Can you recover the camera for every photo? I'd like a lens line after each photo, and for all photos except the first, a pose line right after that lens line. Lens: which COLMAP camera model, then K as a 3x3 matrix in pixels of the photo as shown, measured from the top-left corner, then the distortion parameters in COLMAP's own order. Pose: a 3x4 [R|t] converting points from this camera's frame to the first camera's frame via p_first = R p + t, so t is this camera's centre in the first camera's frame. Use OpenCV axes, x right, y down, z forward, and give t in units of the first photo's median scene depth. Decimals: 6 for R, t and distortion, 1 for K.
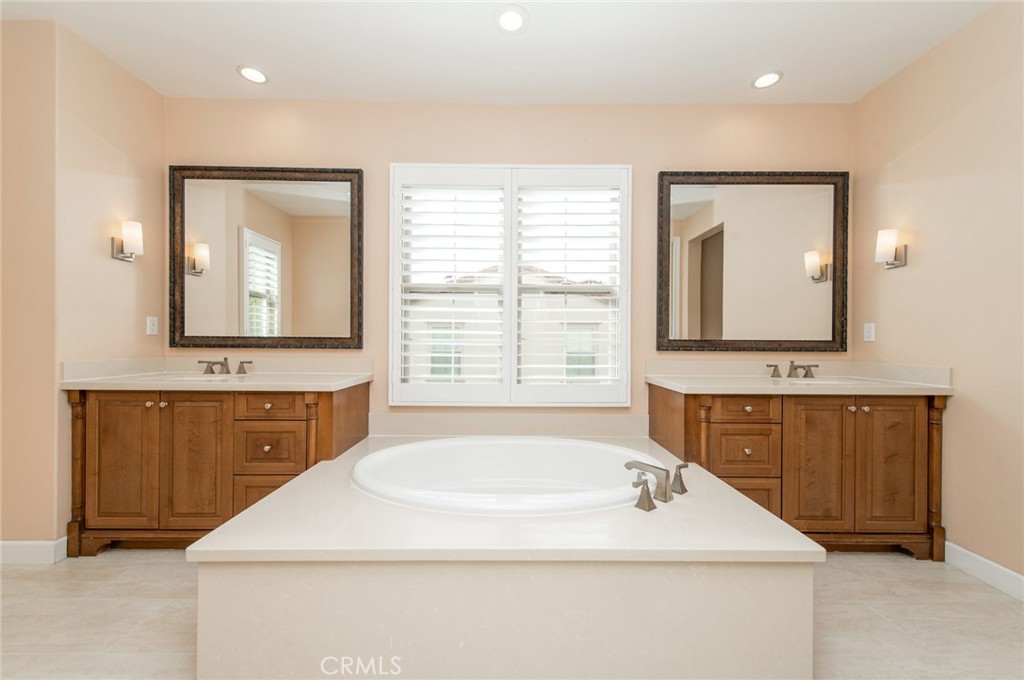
lens RADIAL K [[401.5, 0, 551.0], [0, 401.5, 338.0], [0, 0, 1]] dist [0.015532, -0.003647]
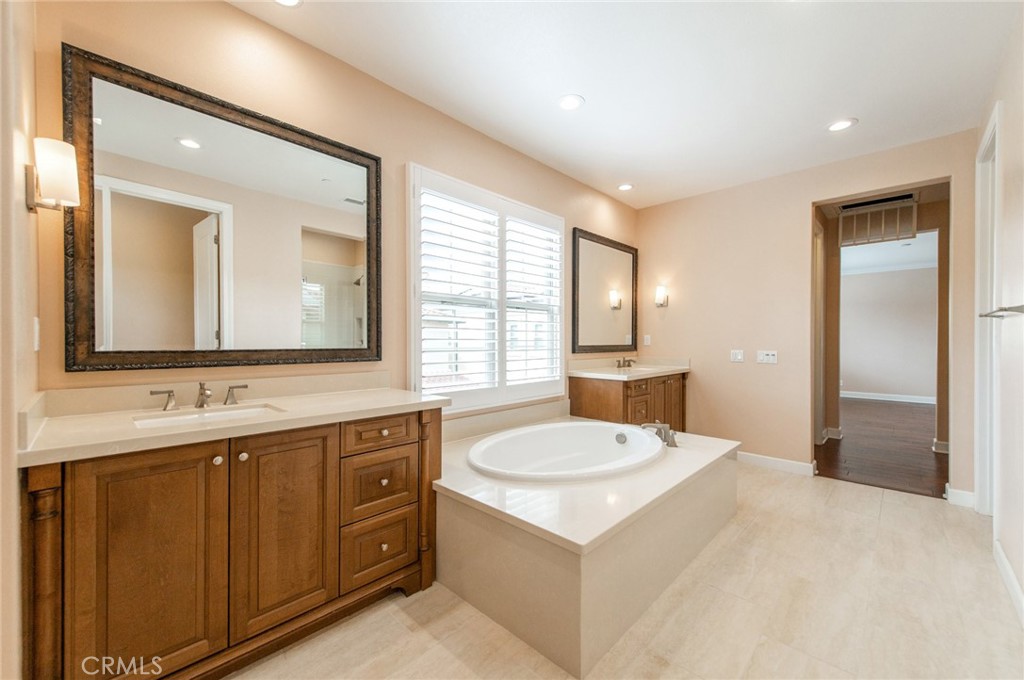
lens RADIAL K [[401.5, 0, 516.4], [0, 401.5, 333.1], [0, 0, 1]] dist [0.015532, -0.003647]
pose [[0.692104, 0.008292, 0.721750, -0.918325], [-0.031873, 0.999310, 0.019084, -0.062092], [-0.721093, -0.036212, 0.691891, 0.162808]]
